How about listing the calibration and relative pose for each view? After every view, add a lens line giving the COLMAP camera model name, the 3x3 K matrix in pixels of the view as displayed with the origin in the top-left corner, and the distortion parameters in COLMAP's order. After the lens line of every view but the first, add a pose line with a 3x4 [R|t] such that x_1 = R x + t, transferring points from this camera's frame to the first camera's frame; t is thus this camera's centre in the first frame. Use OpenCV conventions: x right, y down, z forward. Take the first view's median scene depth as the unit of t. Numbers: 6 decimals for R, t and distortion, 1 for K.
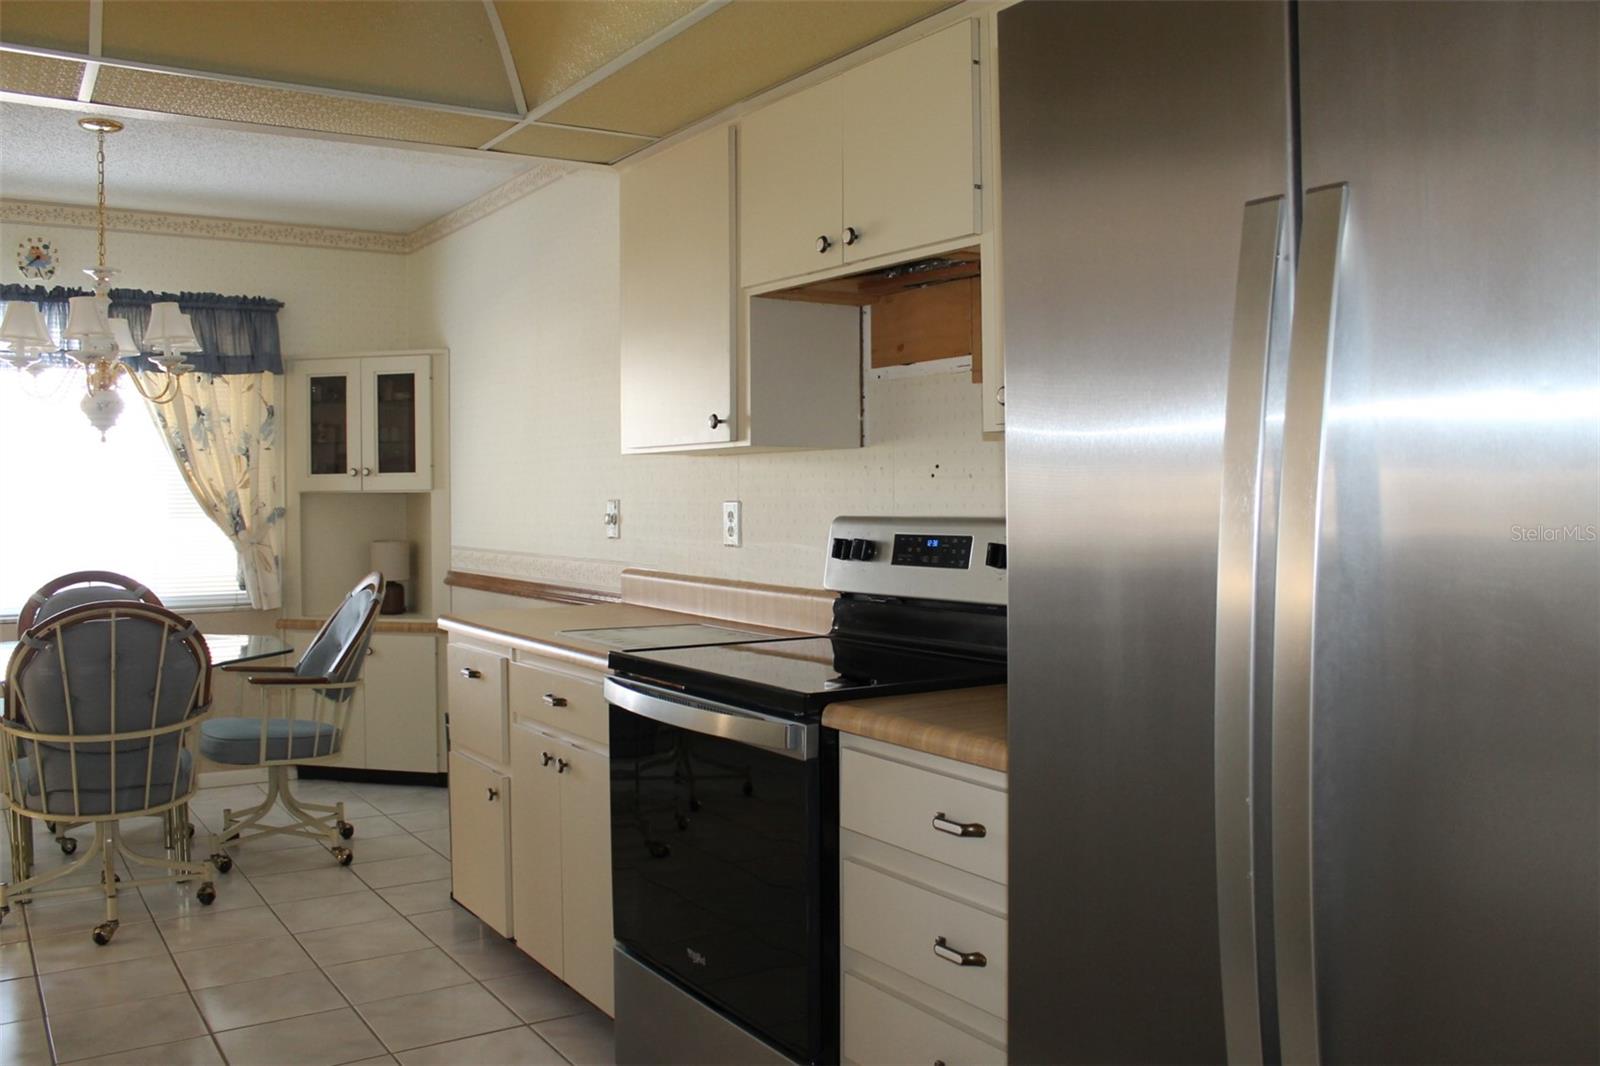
lens RADIAL K [[1350.6, 0, 796.9], [0, 1350.6, 528.4], [0, 0, 1]] dist [-0.167211, 0.152407]
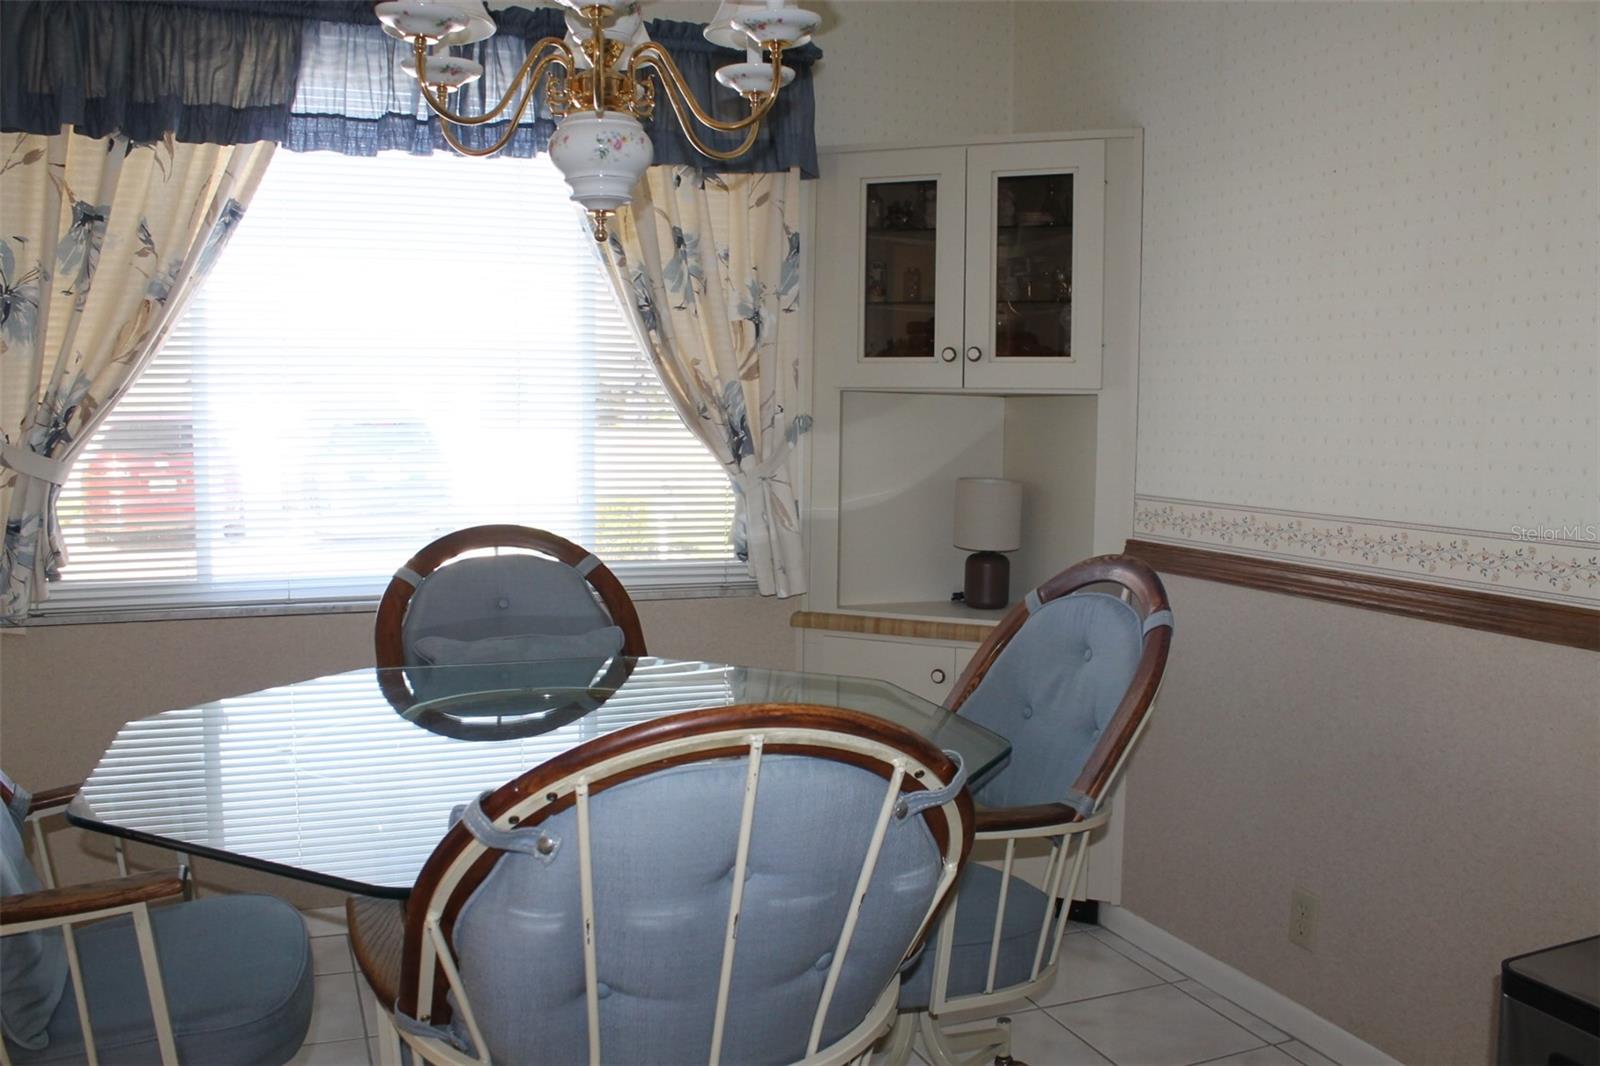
lens RADIAL K [[1350.6, 0, 796.9], [0, 1350.6, 528.4], [0, 0, 1]] dist [-0.167211, 0.152407]
pose [[0.980142, 0.036026, -0.194998, -0.357663], [-0.024954, 0.997949, 0.058942, -0.001966], [0.196721, -0.052906, 0.979031, 0.550892]]
